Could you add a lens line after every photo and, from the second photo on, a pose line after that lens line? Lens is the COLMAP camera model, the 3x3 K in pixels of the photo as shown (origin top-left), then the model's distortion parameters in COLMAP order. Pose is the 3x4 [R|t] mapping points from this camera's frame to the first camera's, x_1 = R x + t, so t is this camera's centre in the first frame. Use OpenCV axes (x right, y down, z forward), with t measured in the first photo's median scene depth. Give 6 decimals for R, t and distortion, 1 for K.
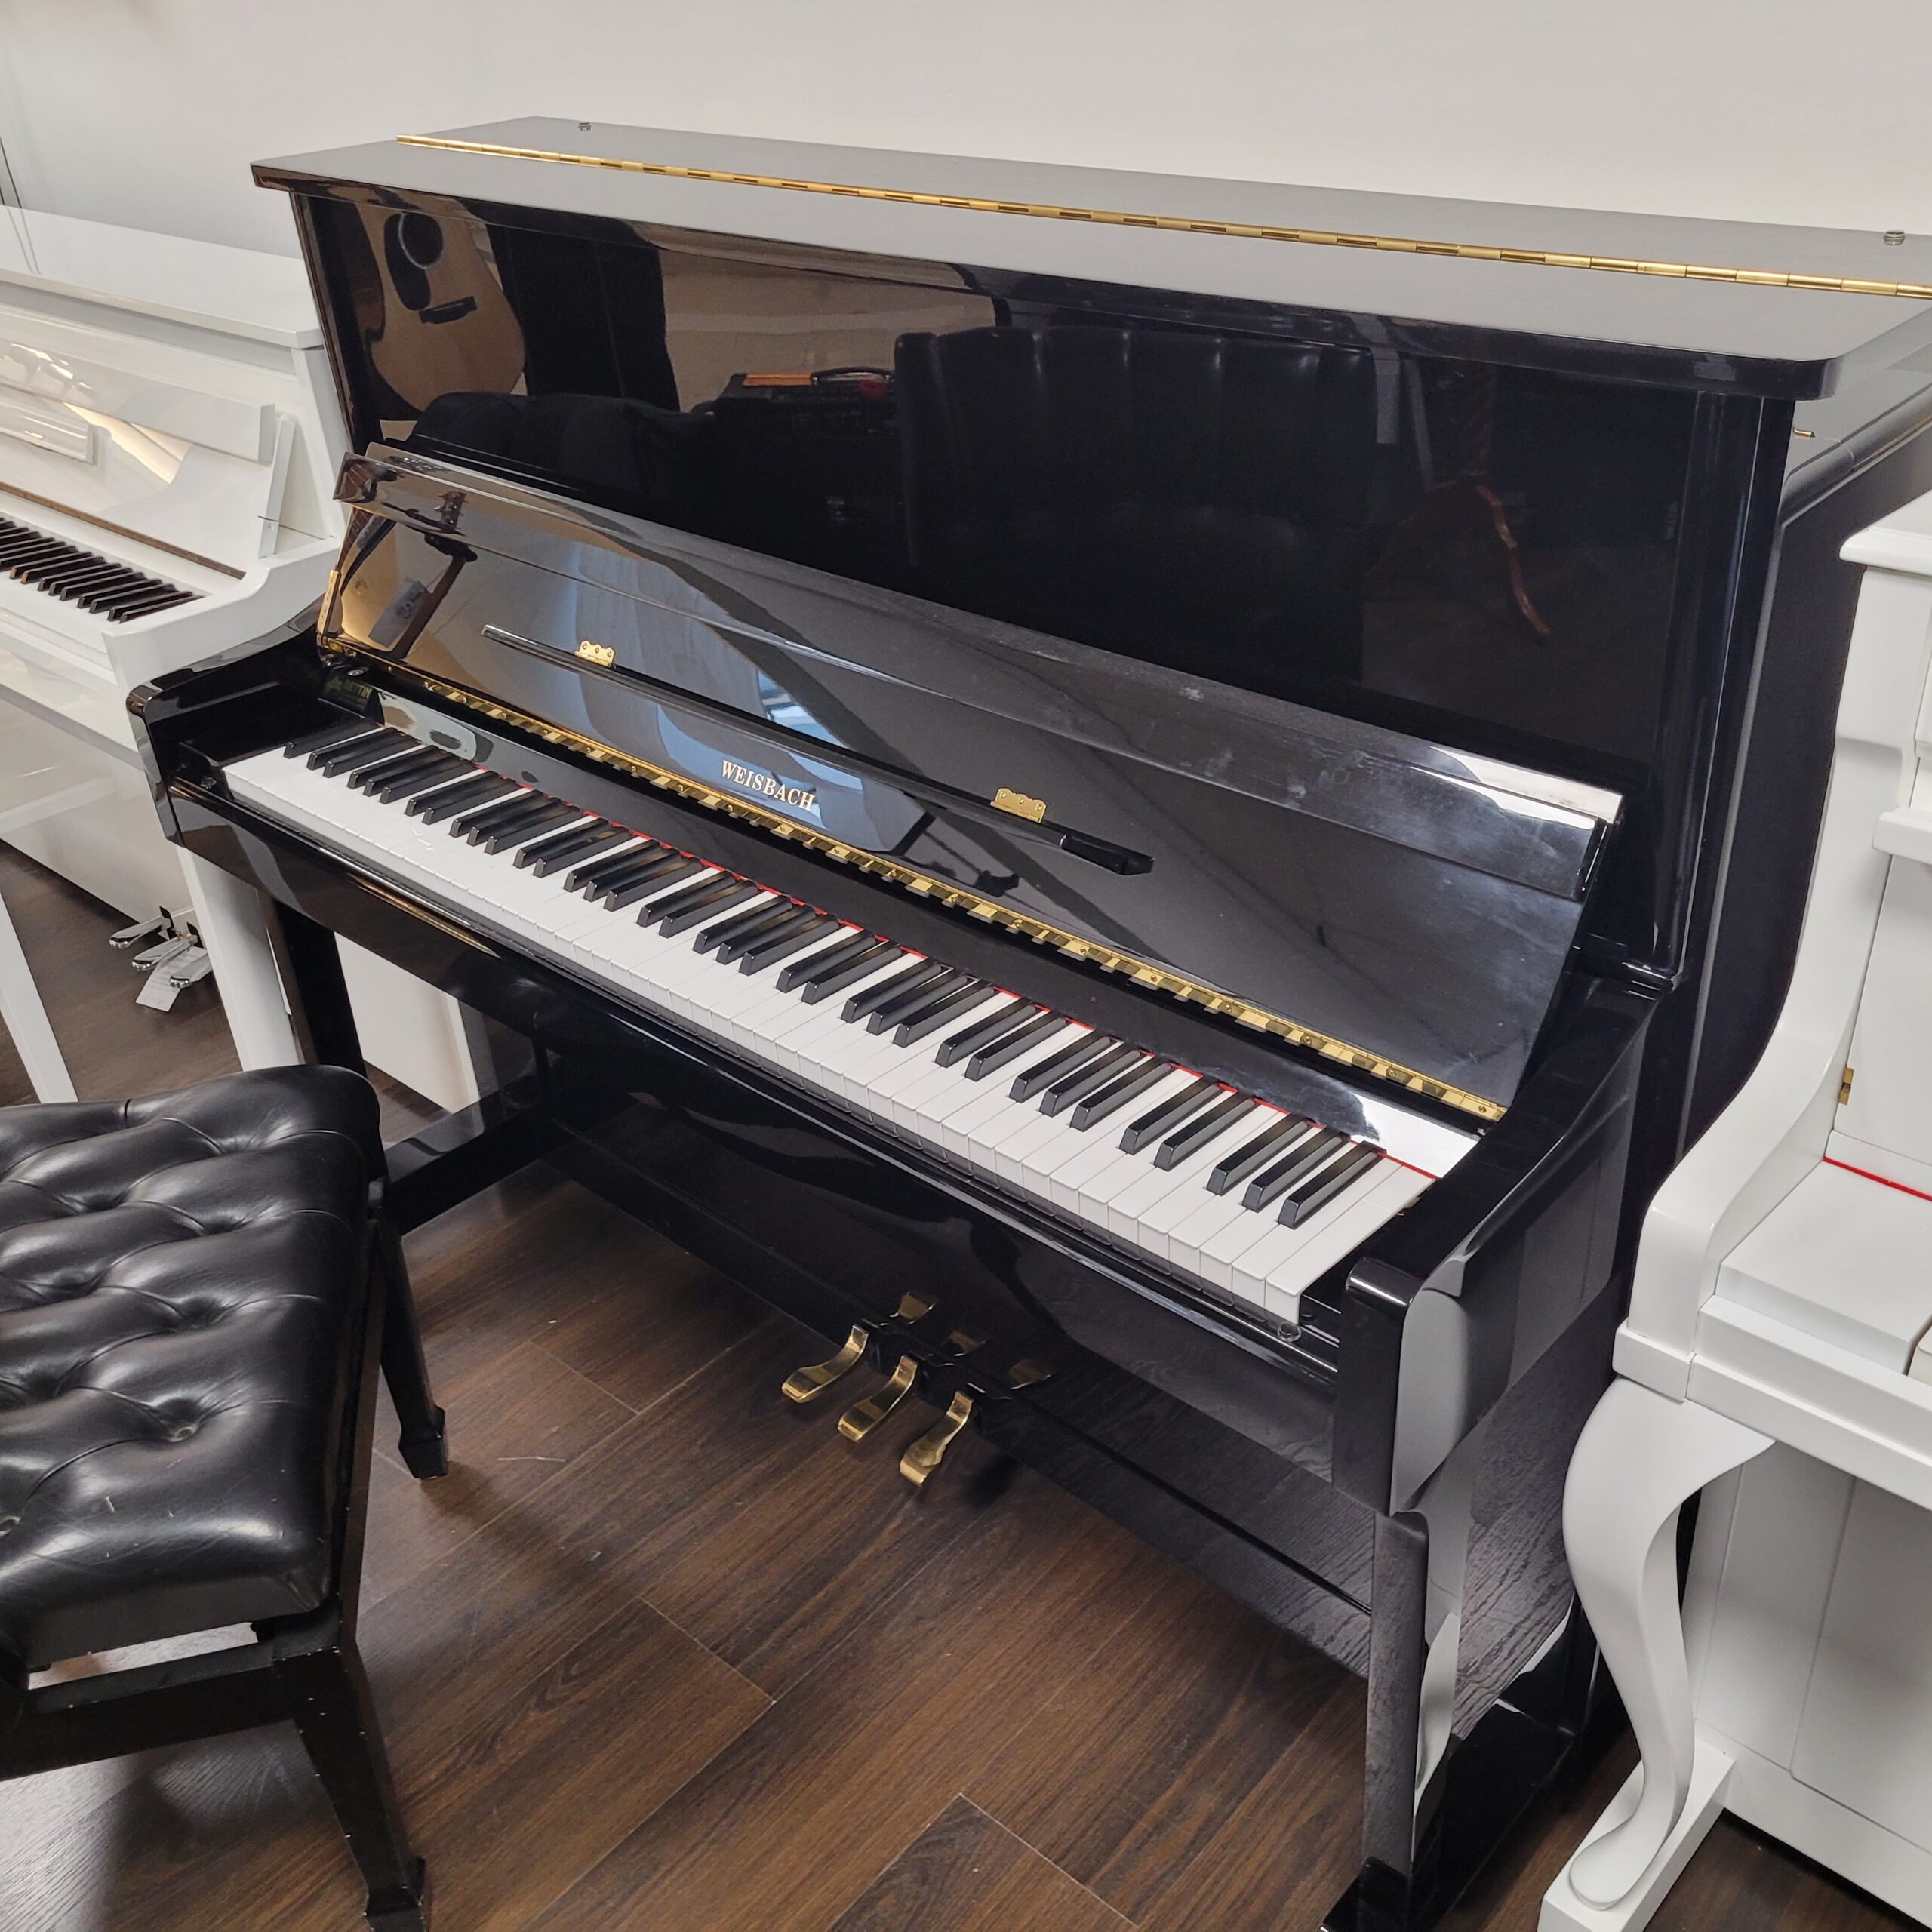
lens RADIAL K [[1949.2, 0, 963.9], [0, 1949.2, 937.8], [0, 0, 1]] dist [0.006767, 0.152830]
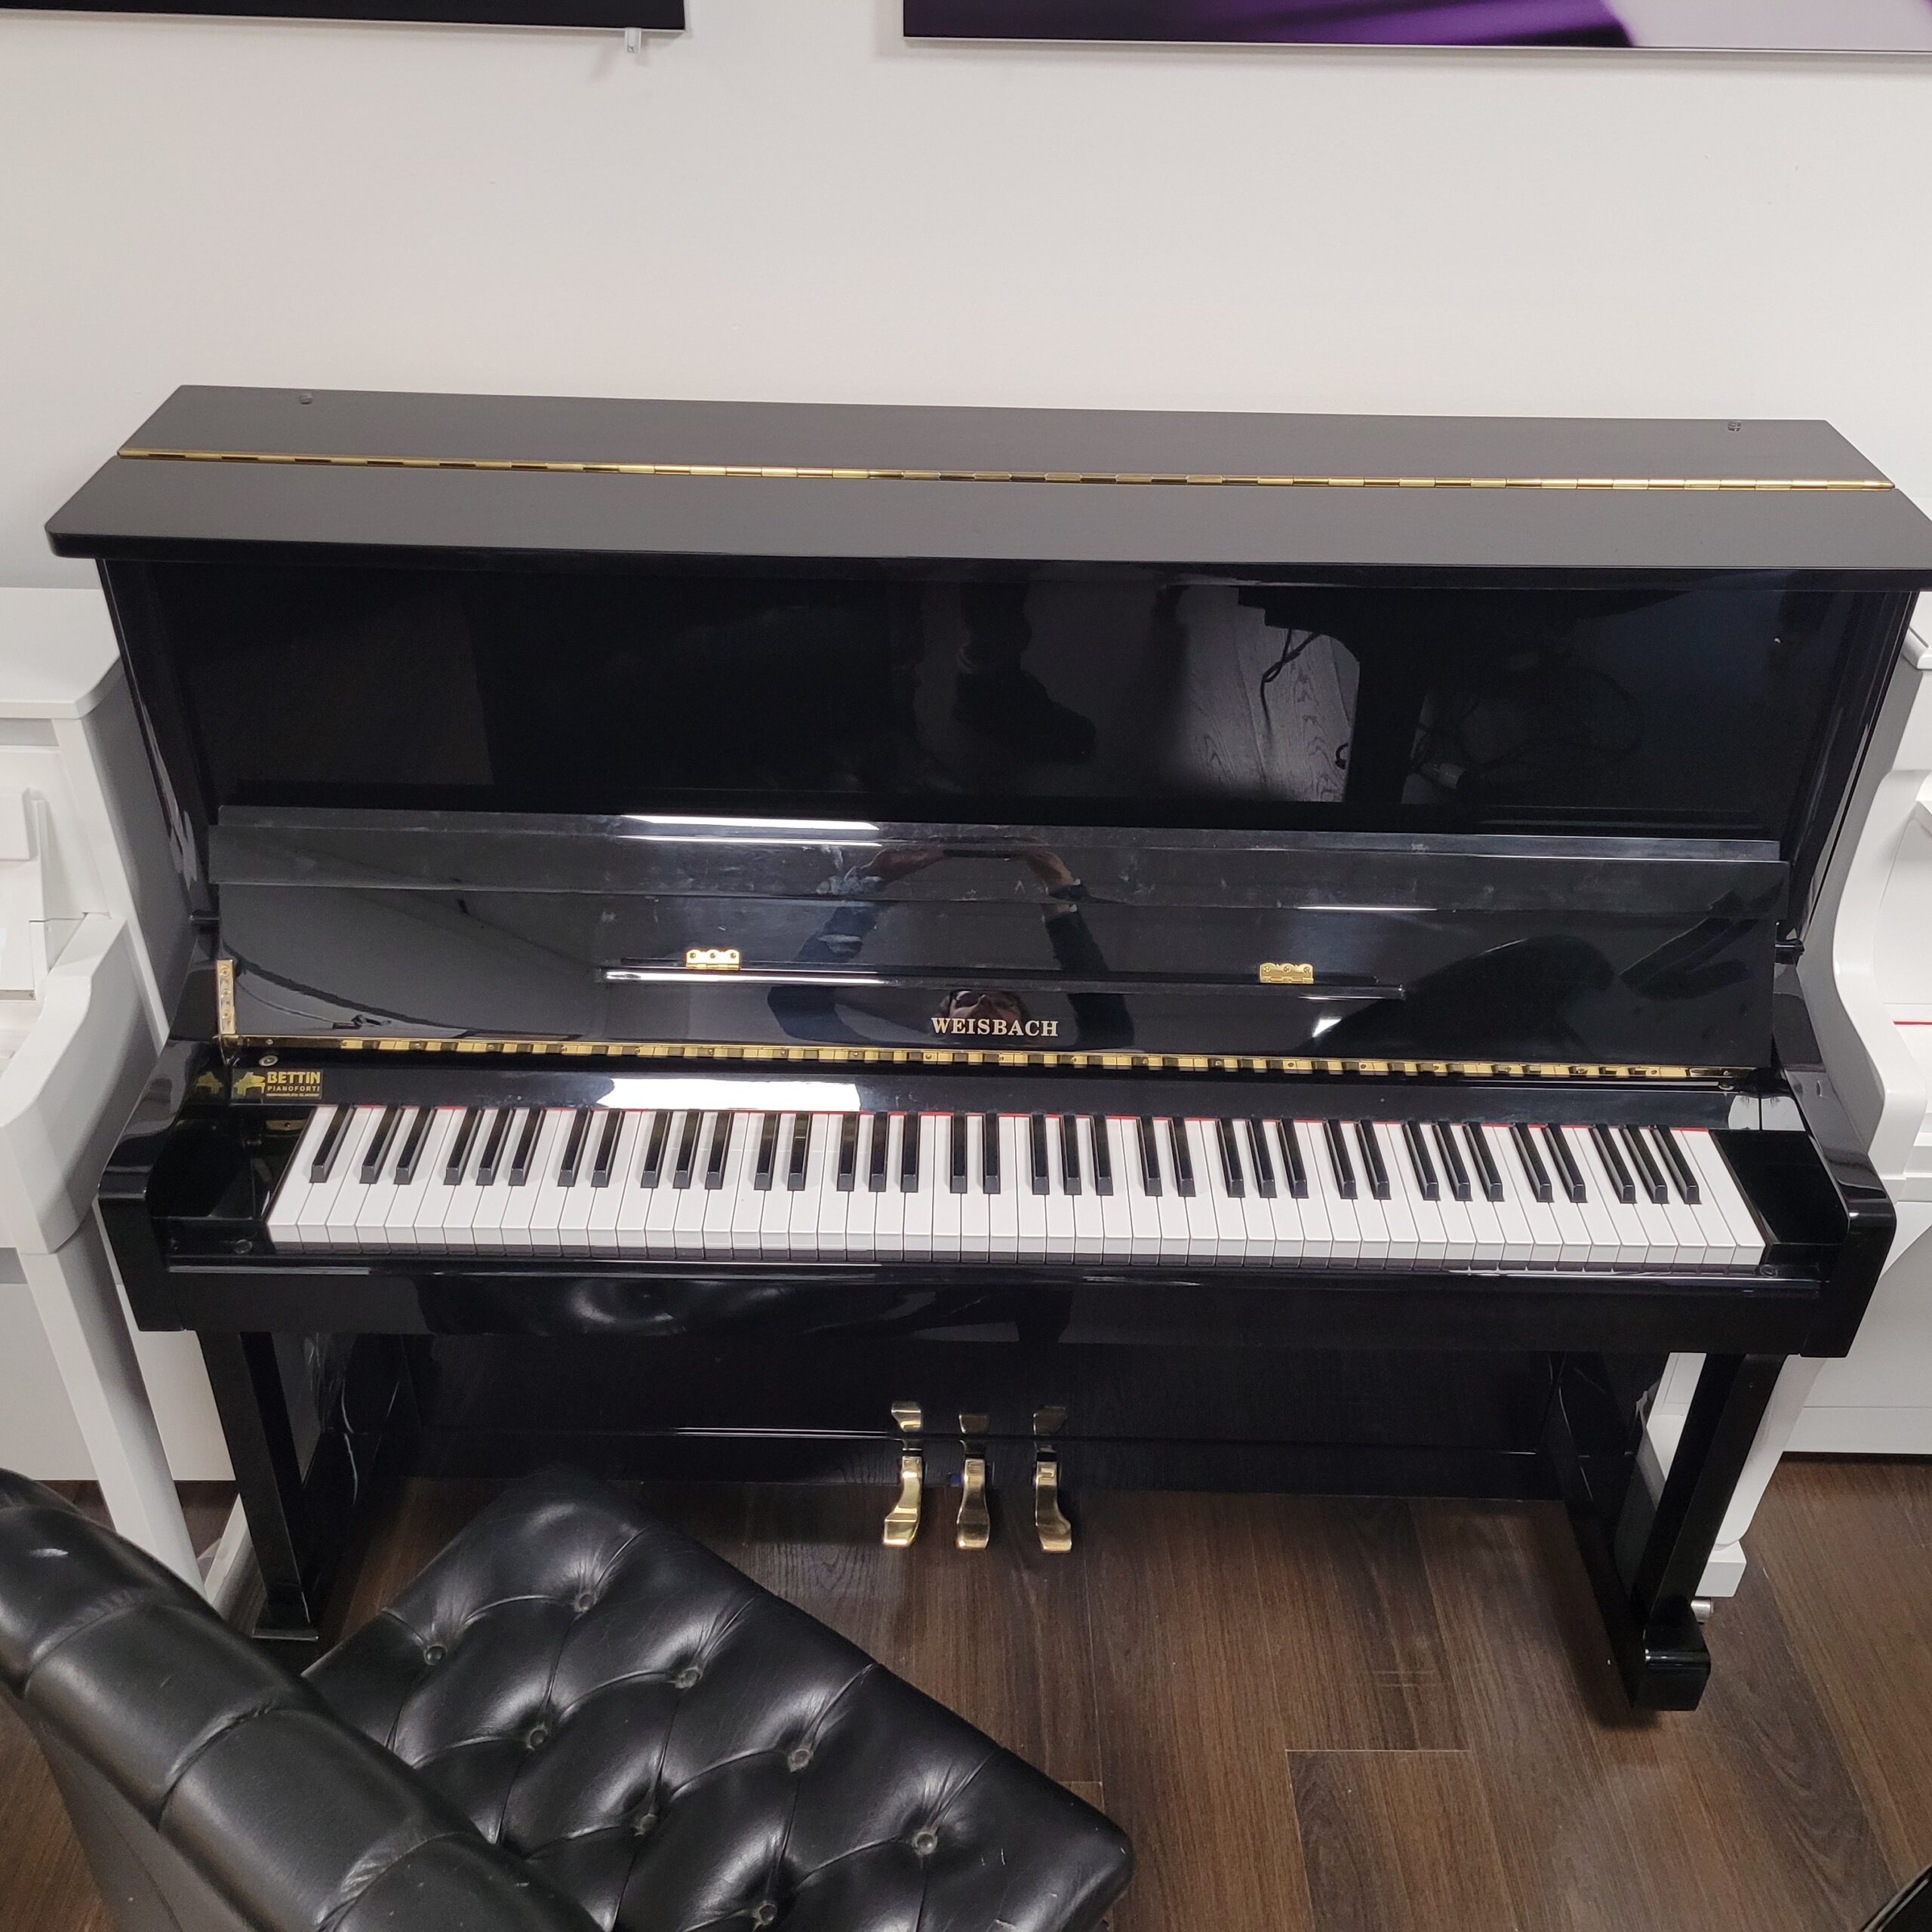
lens RADIAL K [[1900.4, 0, 975.6], [0, 1900.4, 931.2], [0, 0, 1]] dist [0.006757, -0.001622]
pose [[0.738648, -0.318687, 0.594001, -0.691334], [0.285426, 0.946159, 0.152691, -0.280941], [-0.610681, 0.056759, 0.789840, 0.165094]]
